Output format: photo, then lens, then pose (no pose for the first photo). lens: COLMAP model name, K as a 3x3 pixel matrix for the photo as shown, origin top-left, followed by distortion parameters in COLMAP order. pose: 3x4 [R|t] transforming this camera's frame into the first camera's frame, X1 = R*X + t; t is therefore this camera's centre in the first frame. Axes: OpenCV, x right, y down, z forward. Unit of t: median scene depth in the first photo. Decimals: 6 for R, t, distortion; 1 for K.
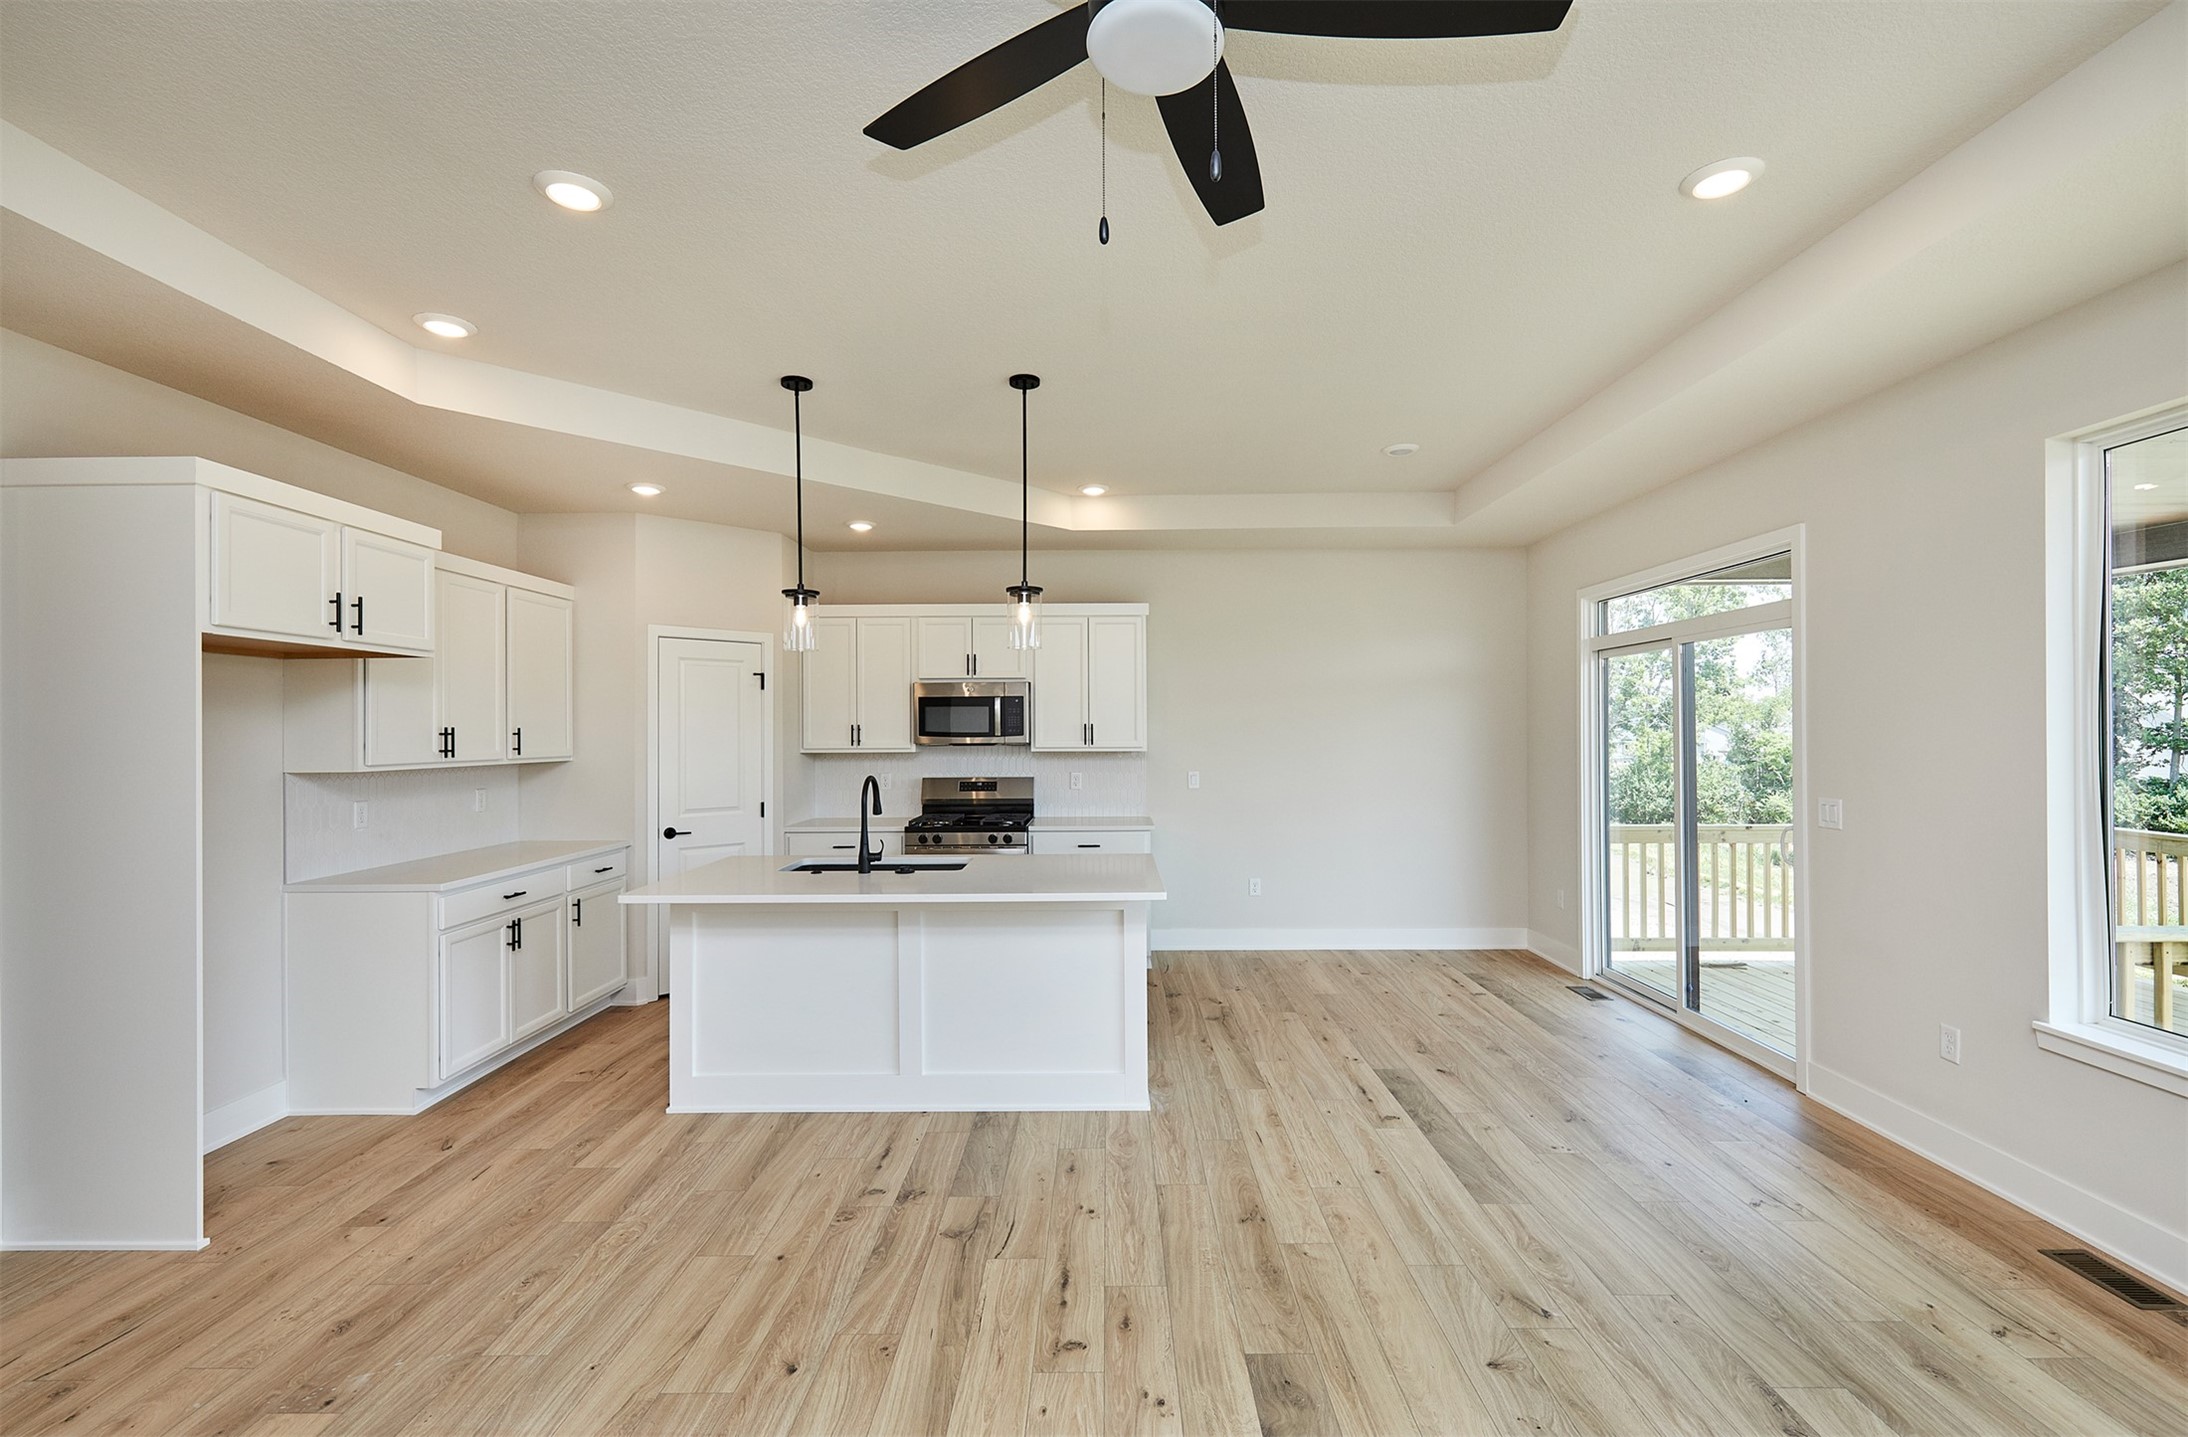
lens RADIAL K [[970.7, 0, 1097.9], [0, 970.7, 717.7], [0, 0, 1]] dist [0.001680, 0.000078]
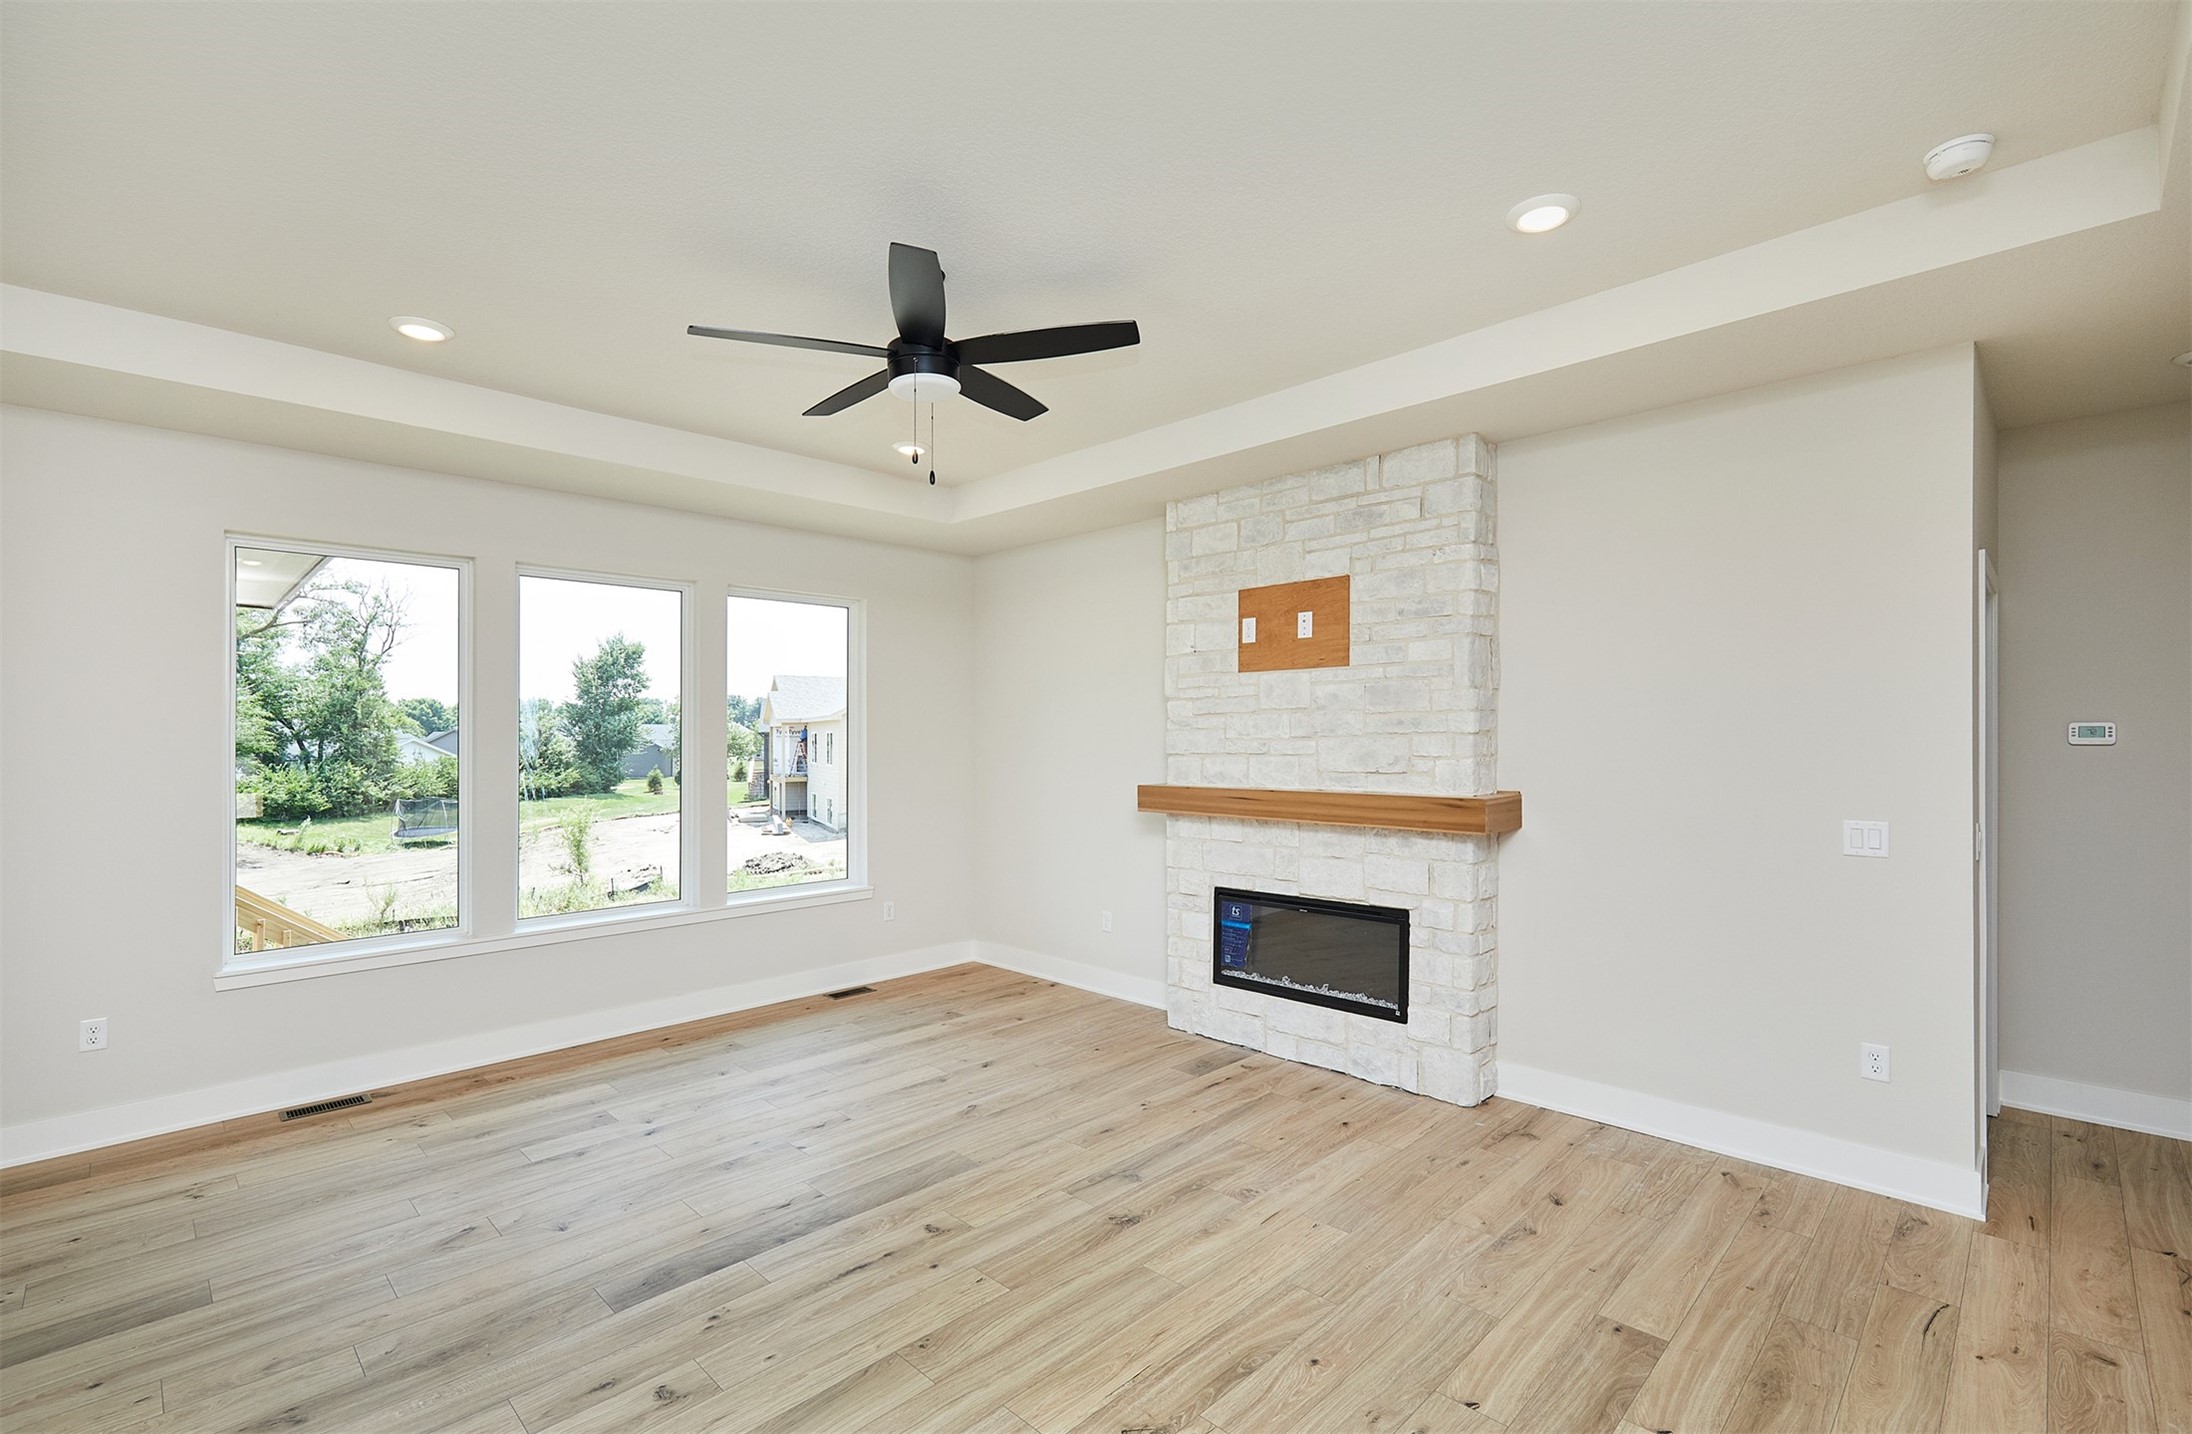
lens RADIAL K [[963.4, 0, 1109.9], [0, 963.4, 730.6], [0, 0, 1]] dist [-0.000343, 0.000036]
pose [[-0.723872, 0.013502, 0.689802, -0.541076], [0.002690, 0.999856, -0.016748, 0.008550], [-0.689929, -0.010268, -0.723804, 0.752256]]
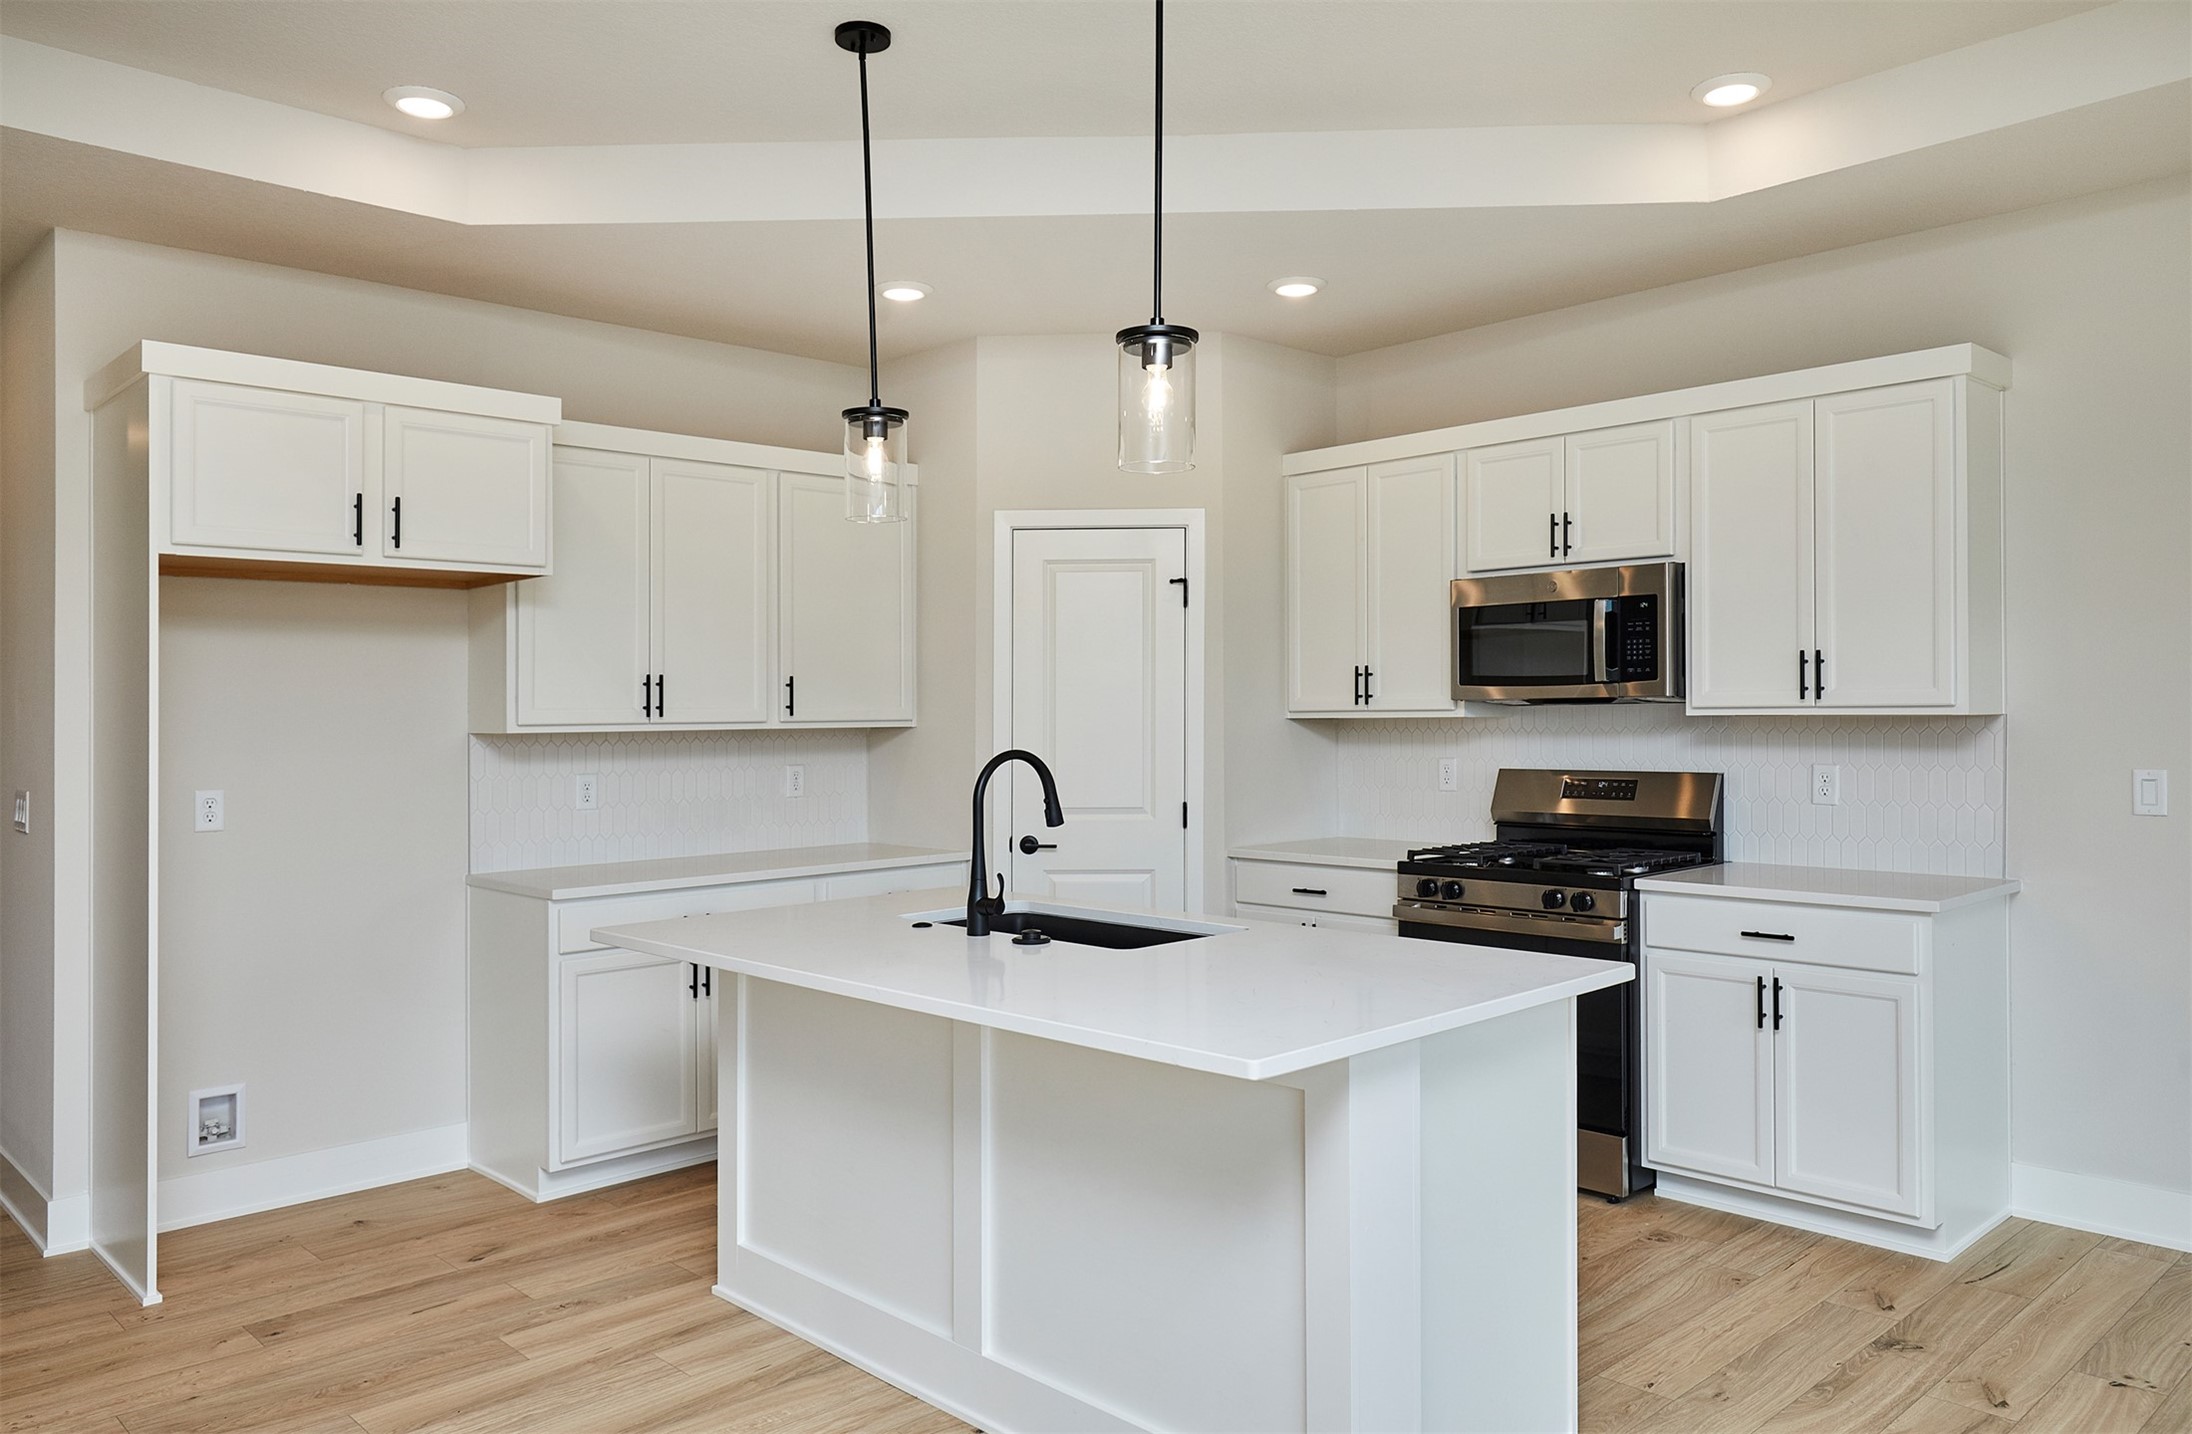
lens RADIAL K [[1540.0, 0, 1091.4], [0, 1540.0, 710.6], [0, 0, 1]] dist [0.006786, 0.003441]
pose [[0.693153, -0.003754, -0.720780, 0.372881], [0.016605, 0.999804, 0.010761, 0.029619], [0.720599, -0.019428, 0.693080, 0.445104]]
